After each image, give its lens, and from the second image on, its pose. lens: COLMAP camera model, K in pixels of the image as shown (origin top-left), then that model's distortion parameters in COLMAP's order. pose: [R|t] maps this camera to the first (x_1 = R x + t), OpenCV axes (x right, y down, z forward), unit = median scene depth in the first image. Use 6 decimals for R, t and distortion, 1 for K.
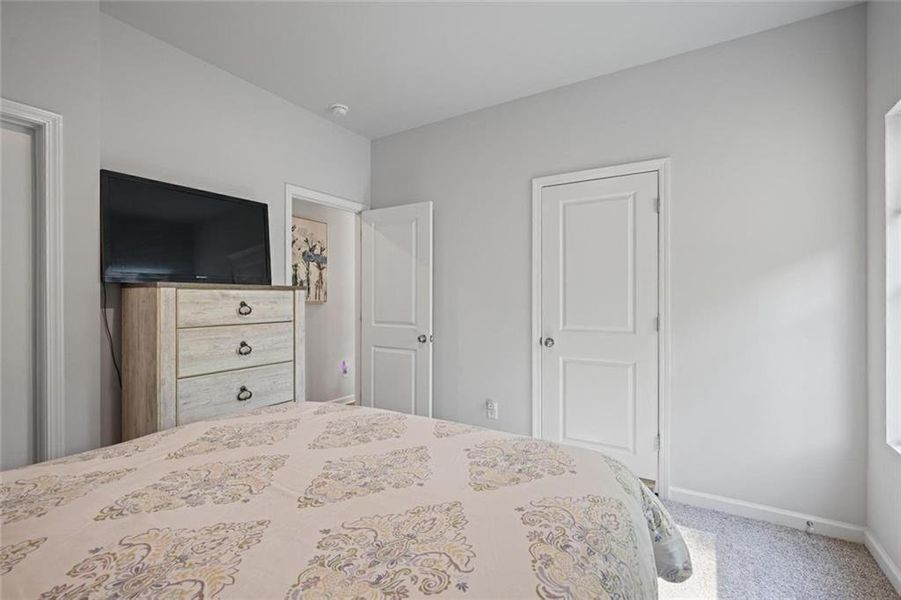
lens RADIAL K [[404.3, 0, 447.3], [0, 404.3, 297.1], [0, 0, 1]] dist [-0.000306, -0.000024]
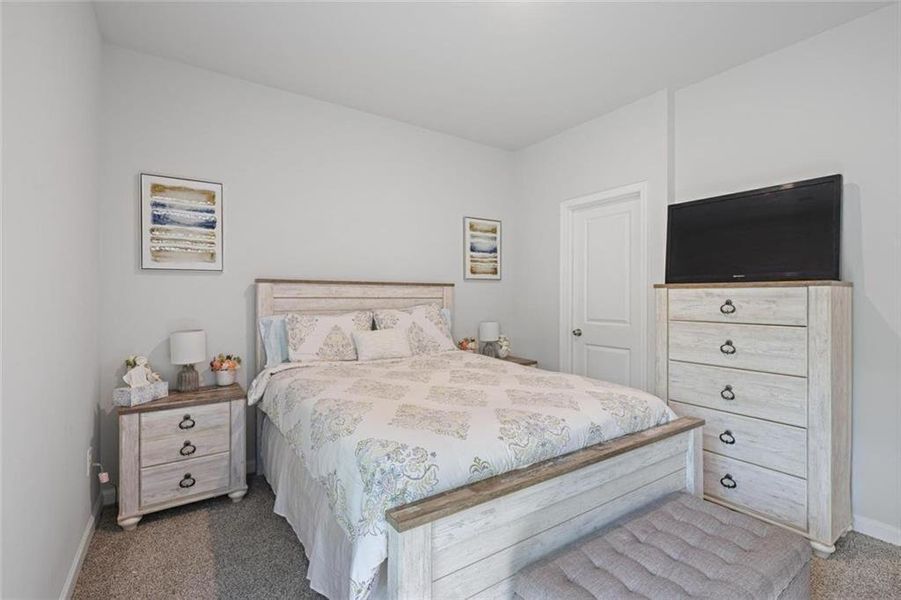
lens RADIAL K [[404.3, 0, 447.5], [0, 404.3, 298.2], [0, 0, 1]] dist [-0.000306, -0.000024]
pose [[-0.411558, 0.003489, -0.911377, 0.696987], [-0.002918, 0.999983, 0.005145, 0.003974], [0.911379, 0.004777, -0.411541, 0.798612]]
